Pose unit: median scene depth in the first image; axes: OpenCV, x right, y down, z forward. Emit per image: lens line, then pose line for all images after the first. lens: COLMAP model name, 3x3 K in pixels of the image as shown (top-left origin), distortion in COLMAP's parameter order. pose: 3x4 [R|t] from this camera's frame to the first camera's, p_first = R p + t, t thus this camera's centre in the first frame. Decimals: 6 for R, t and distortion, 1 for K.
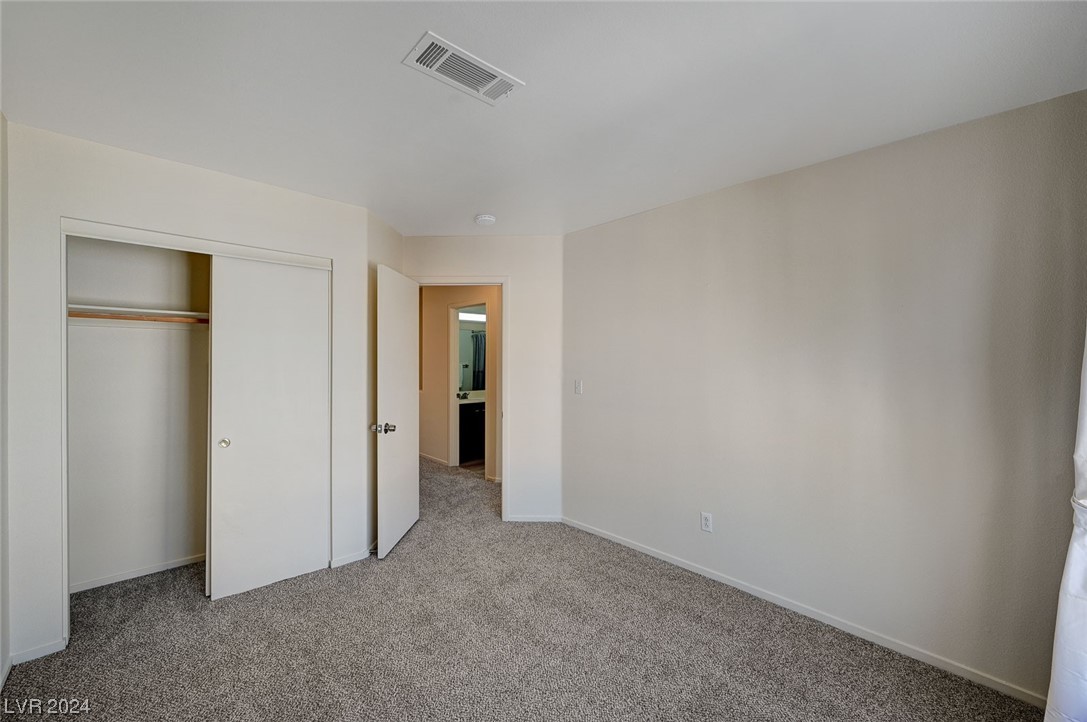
lens RADIAL K [[429.8, 0, 548.0], [0, 429.8, 362.0], [0, 0, 1]] dist [0.000523, 0.000164]
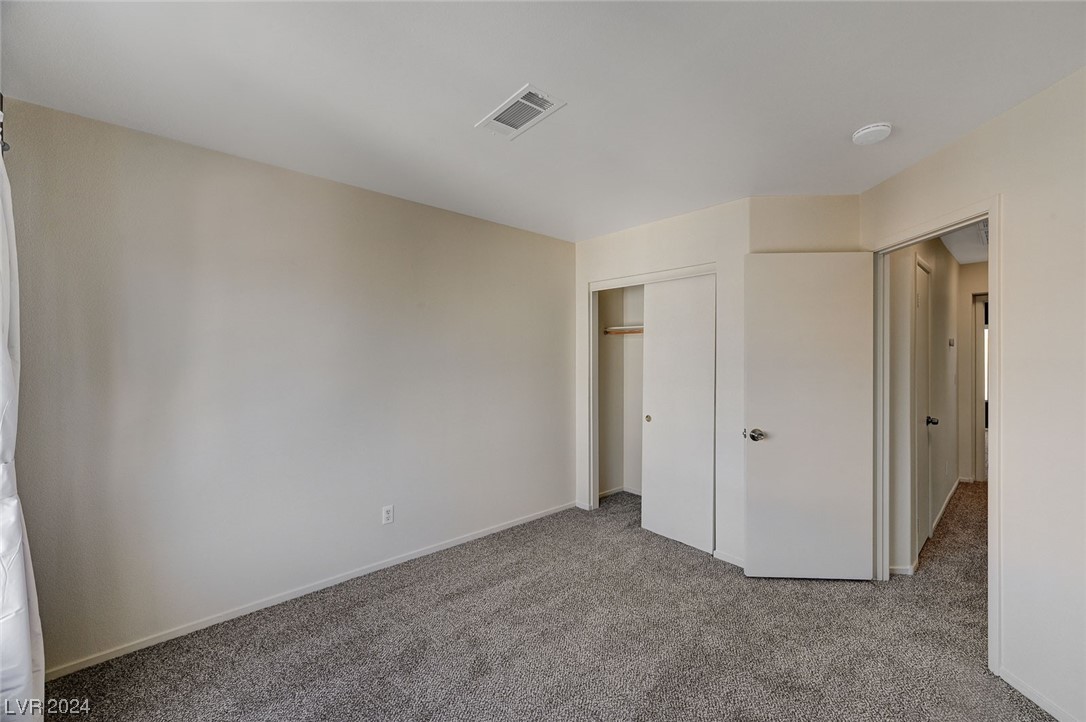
lens RADIAL K [[429.5, 0, 547.5], [0, 429.5, 362.0], [0, 0, 1]] dist [0.000523, 0.000164]
pose [[-0.024976, 0.000717, -0.999688, 0.578542], [-0.014522, 0.999894, 0.001080, 0.009609], [0.999583, 0.014544, -0.024963, 0.642159]]
